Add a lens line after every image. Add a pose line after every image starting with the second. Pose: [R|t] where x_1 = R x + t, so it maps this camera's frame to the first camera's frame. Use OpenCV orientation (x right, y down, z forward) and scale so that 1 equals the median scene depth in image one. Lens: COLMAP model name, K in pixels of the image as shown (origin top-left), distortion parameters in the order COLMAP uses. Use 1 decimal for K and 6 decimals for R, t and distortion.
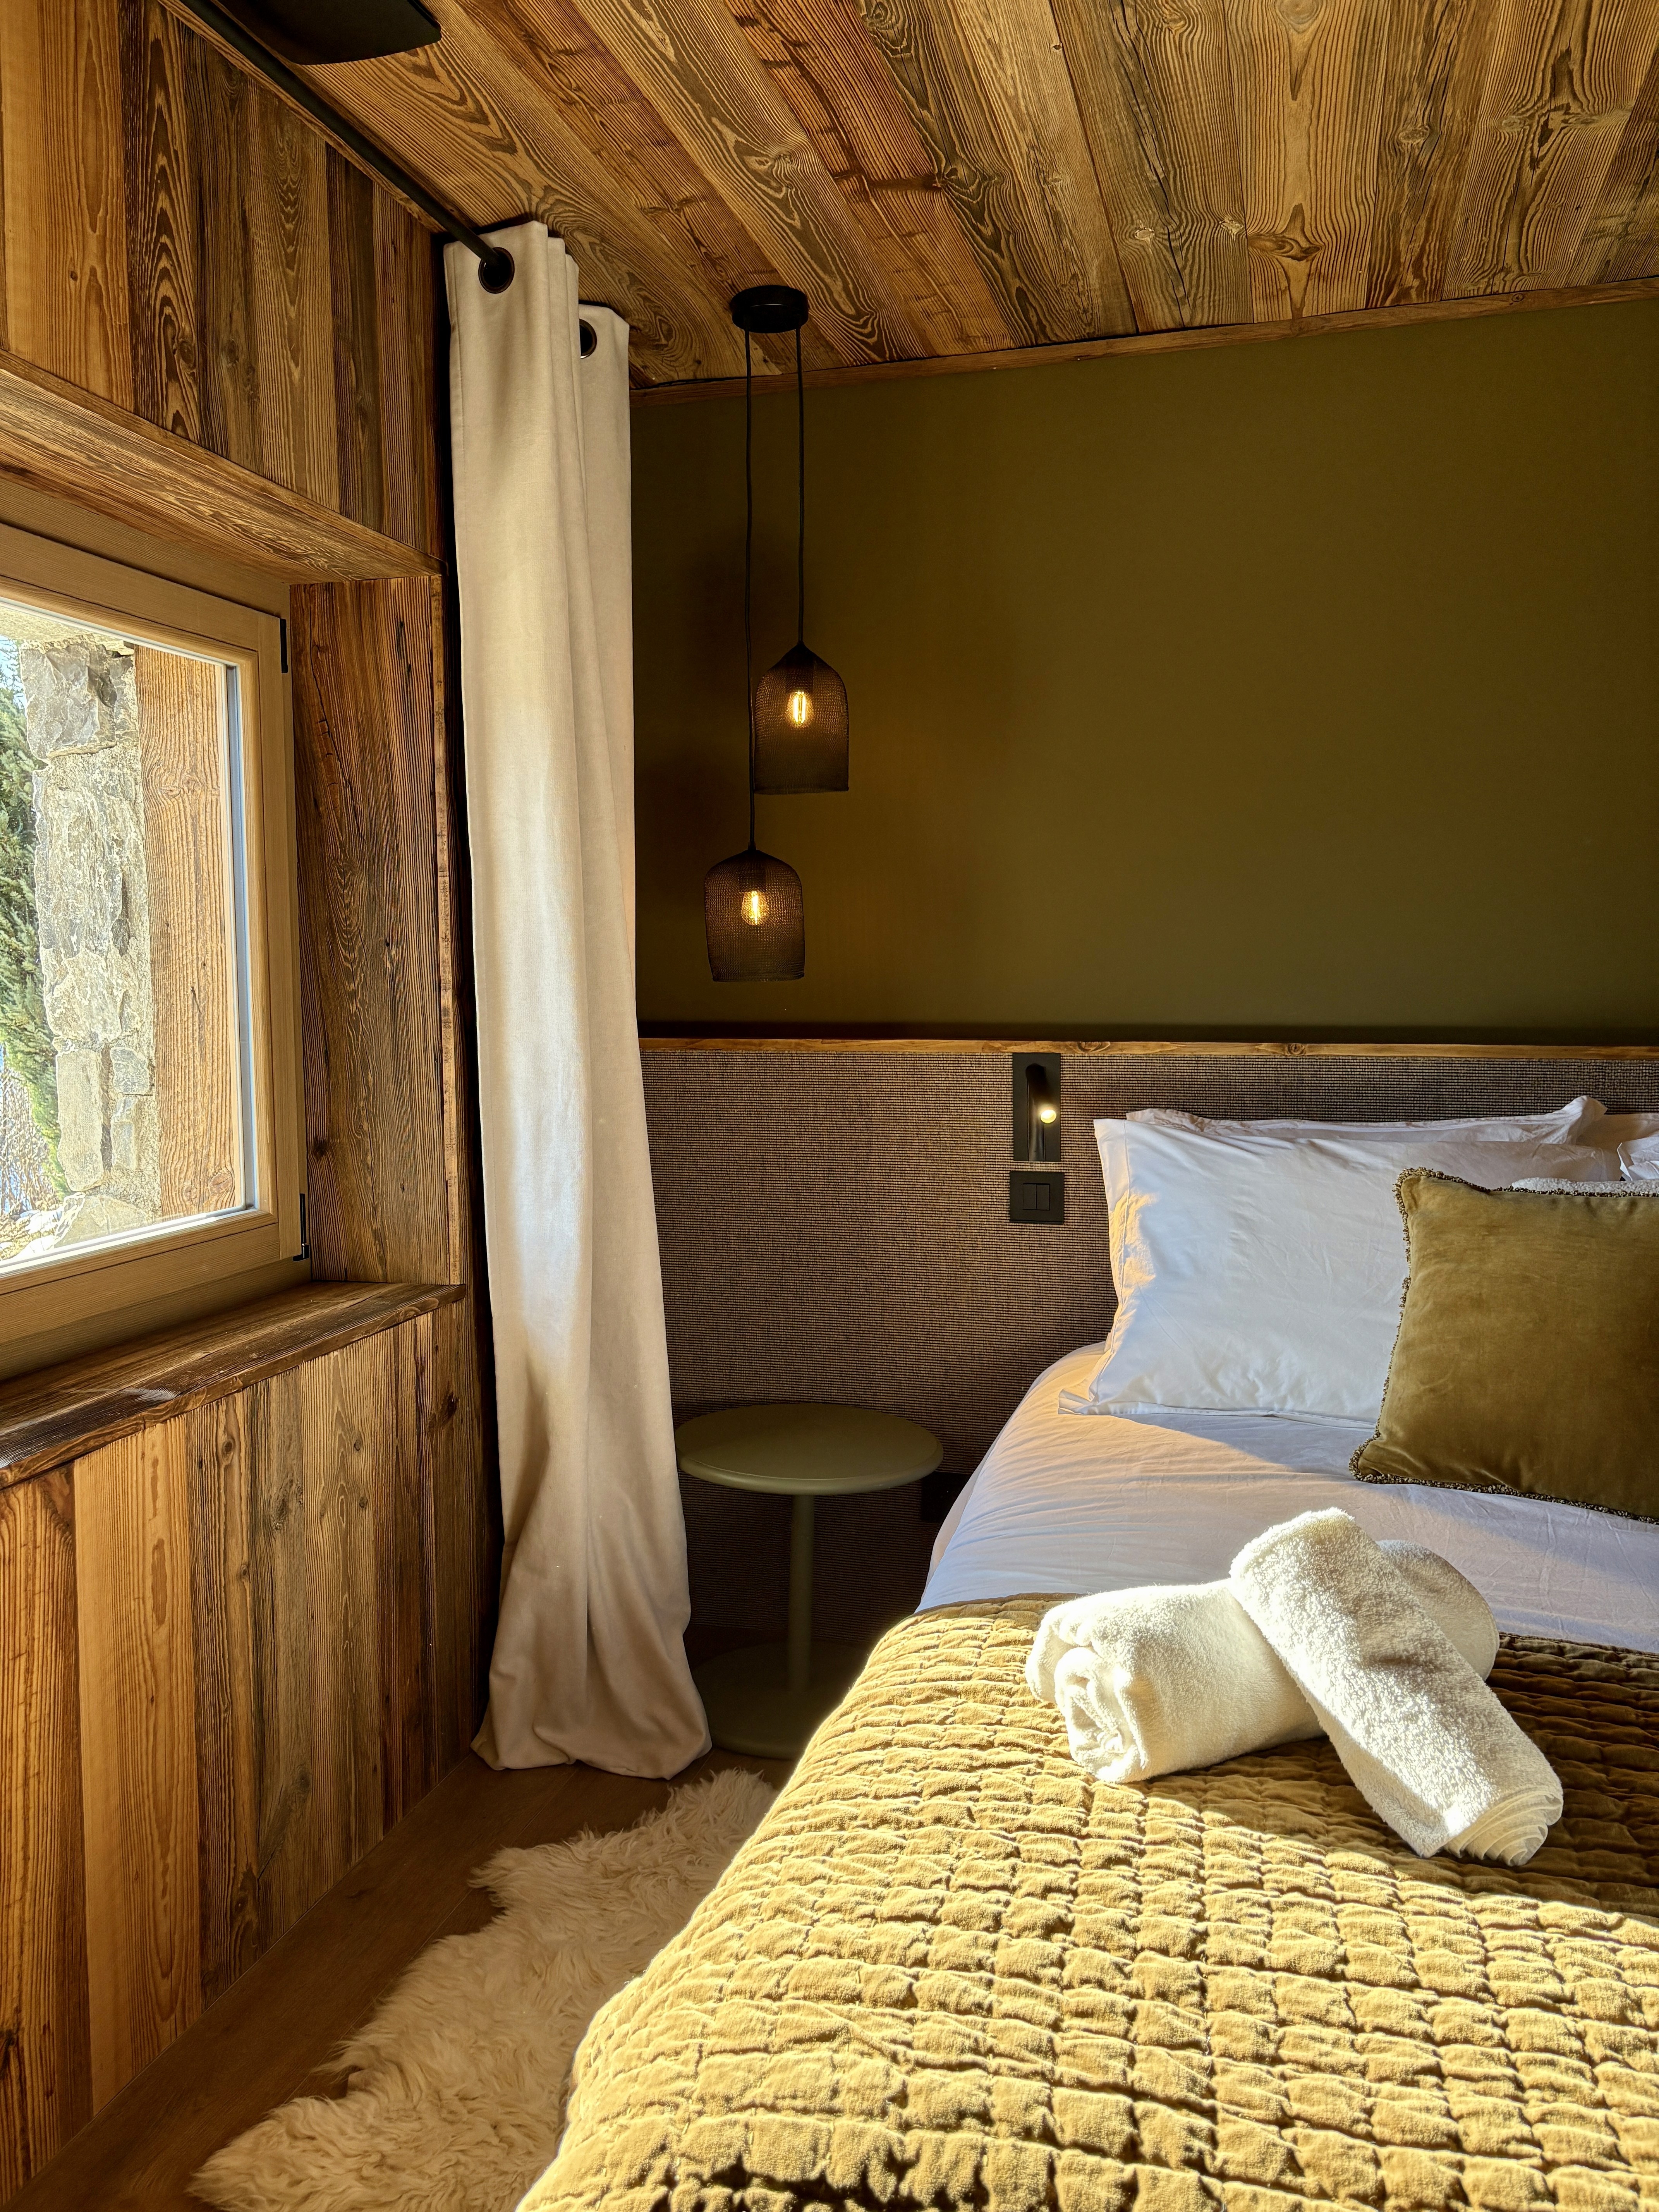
lens RADIAL K [[1652.3, 0, 824.8], [0, 1652.3, 1115.3], [0, 0, 1]] dist [0.023690, -0.009007]
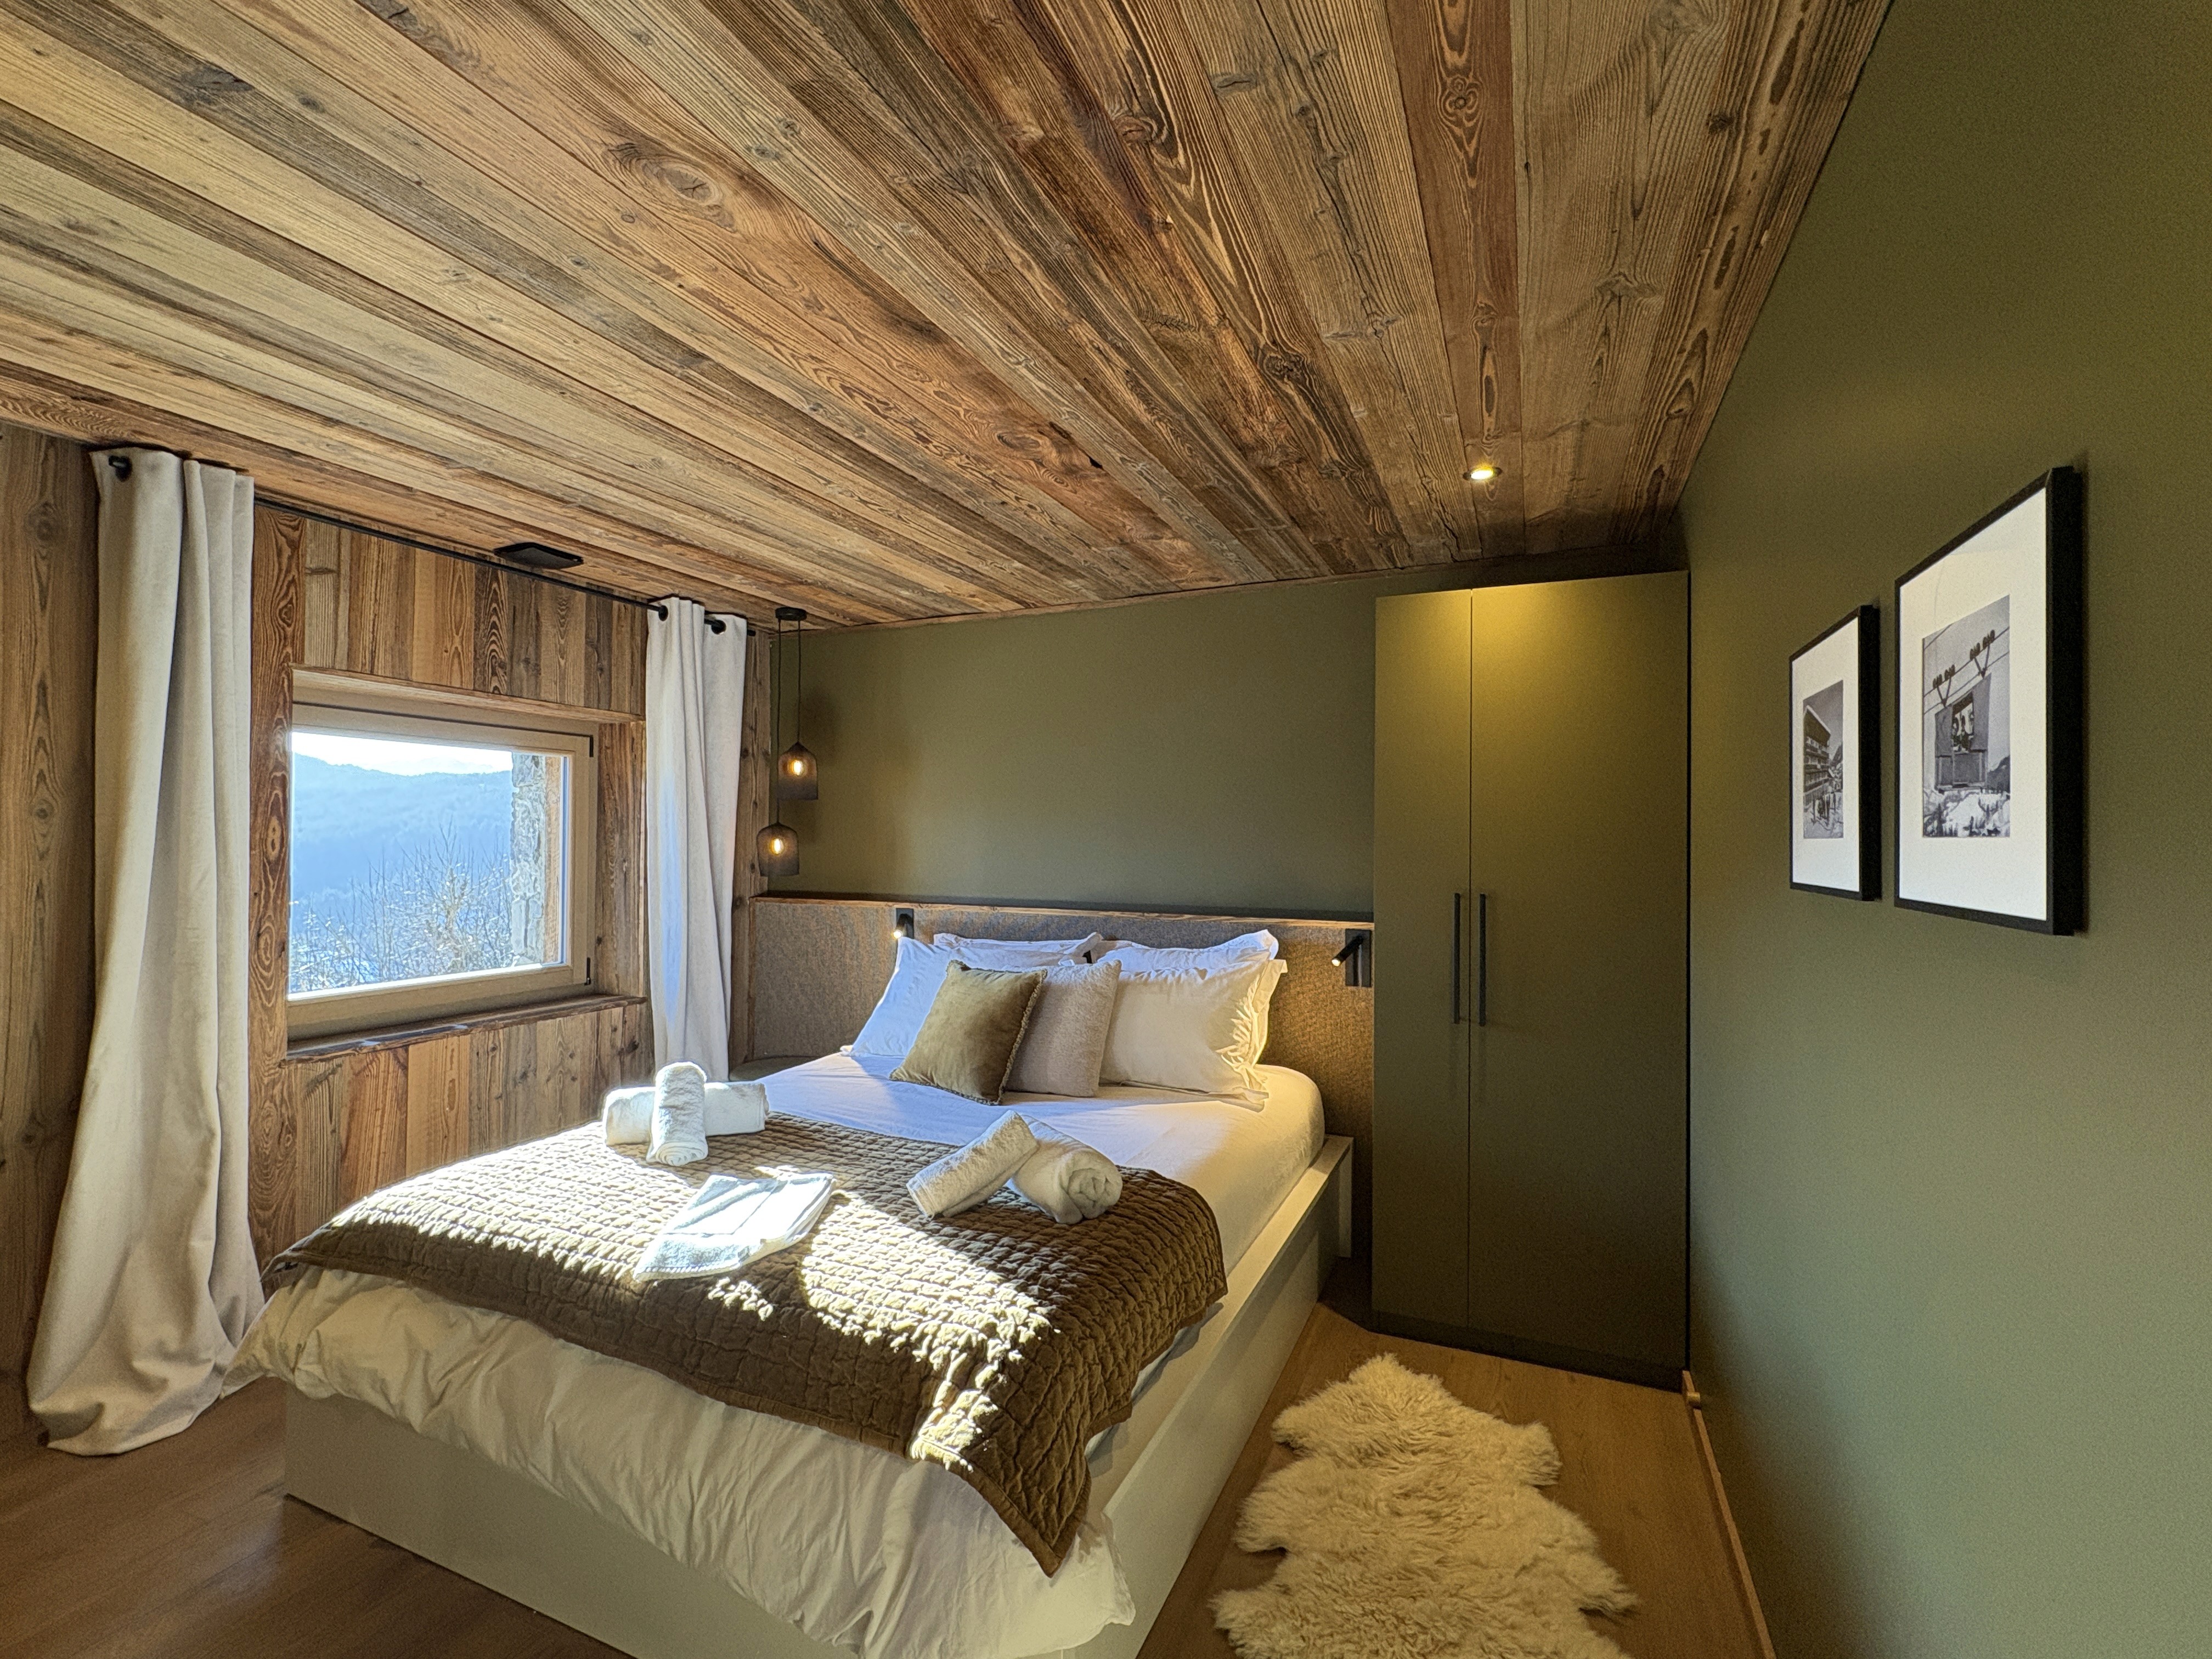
lens RADIAL K [[971.8, 0, 1110.9], [0, 971.8, 826.0], [0, 0, 1]] dist [0.002790, 0.000095]
pose [[0.990652, 0.010037, -0.136045, 0.750705], [-0.024767, 0.993948, -0.107019, -0.016773], [0.134148, 0.109388, 0.984905, -0.421854]]
